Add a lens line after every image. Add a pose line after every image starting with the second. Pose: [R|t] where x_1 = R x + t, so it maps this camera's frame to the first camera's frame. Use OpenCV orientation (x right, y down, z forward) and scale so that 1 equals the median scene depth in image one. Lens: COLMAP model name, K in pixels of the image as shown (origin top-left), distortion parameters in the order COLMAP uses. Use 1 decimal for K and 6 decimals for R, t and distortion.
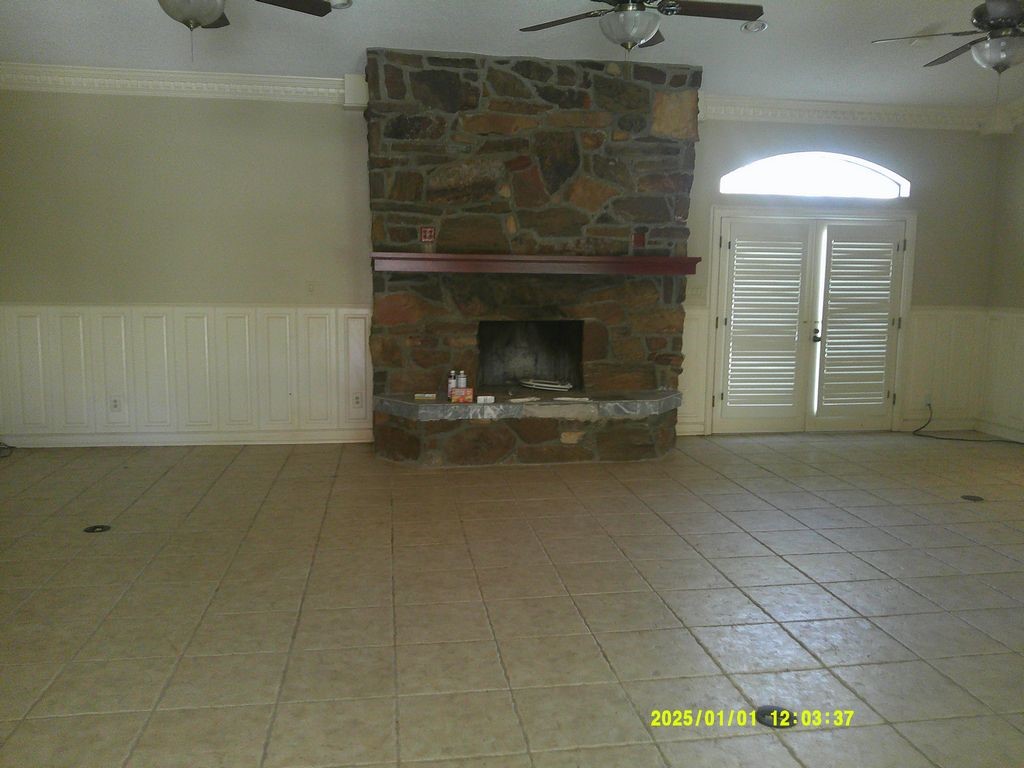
lens RADIAL K [[804.3, 0, 513.9], [0, 804.3, 391.5], [0, 0, 1]] dist [0.036827, -0.057542]
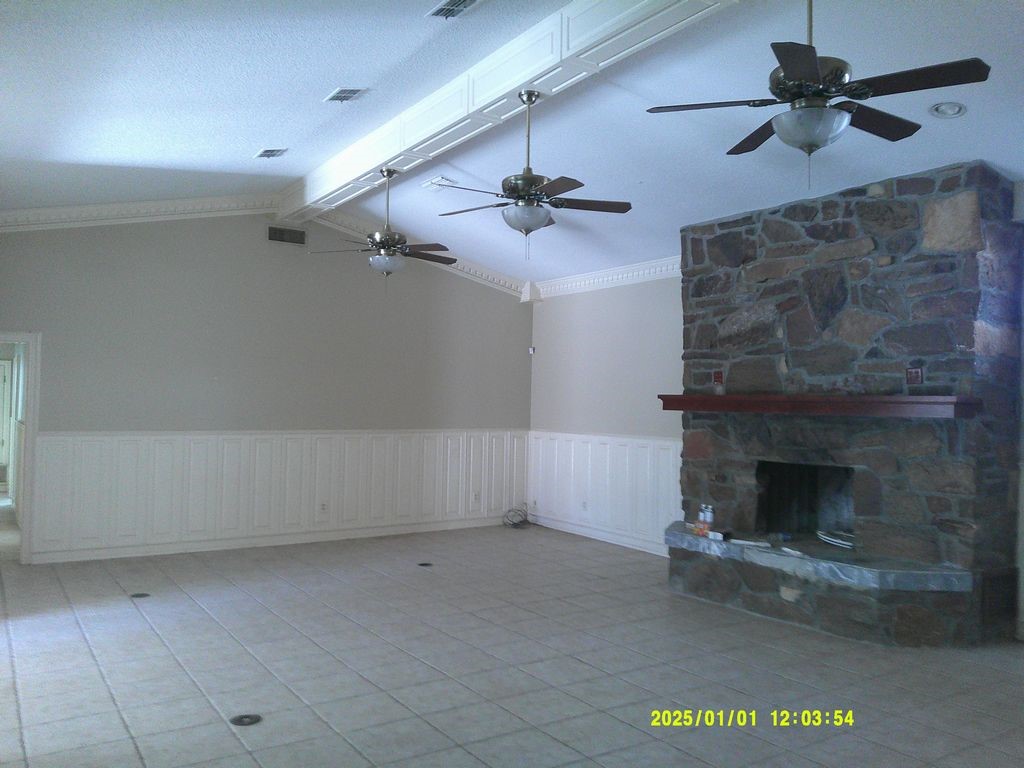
lens RADIAL K [[804.3, 0, 513.1], [0, 804.3, 381.0], [0, 0, 1]] dist [0.036827, -0.057542]
pose [[0.433343, -0.027559, -0.900808, 0.752057], [-0.140031, 0.985334, -0.097509, -0.046032], [0.890284, 0.168396, 0.423128, 0.294381]]
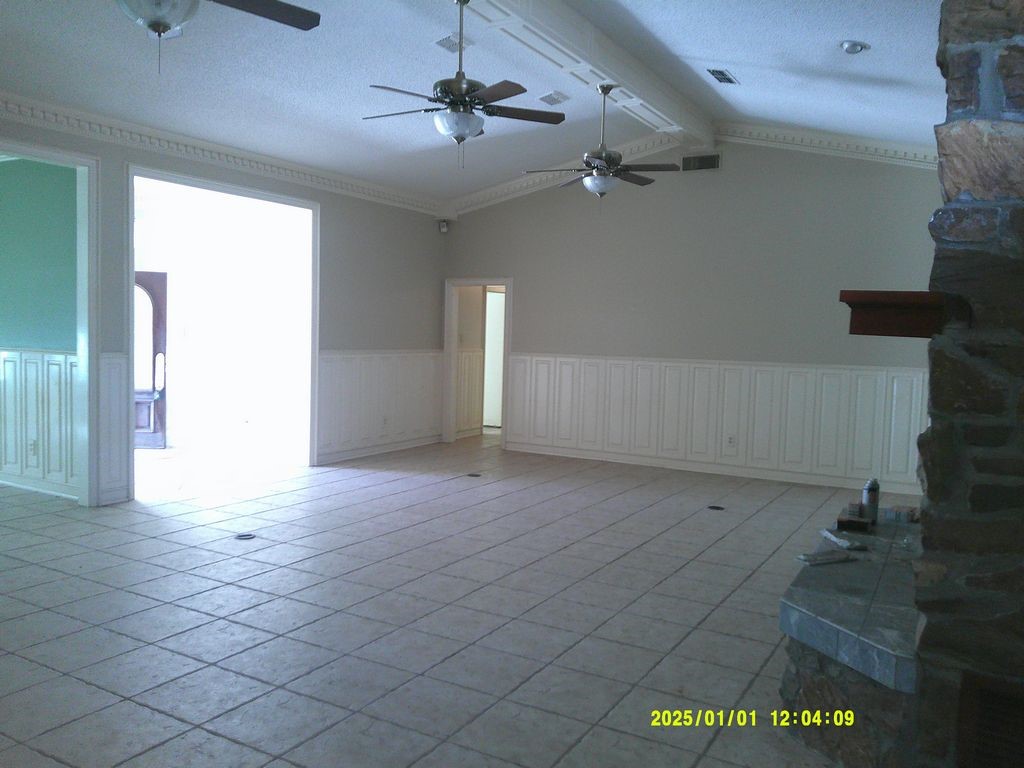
lens RADIAL K [[804.3, 0, 518.7], [0, 804.3, 379.2], [0, 0, 1]] dist [0.036827, -0.057542]
pose [[-0.597973, 0.025550, -0.801109, 0.640098], [-0.142560, 0.980165, 0.137672, -0.155084], [0.788736, 0.196530, -0.582470, 1.107456]]
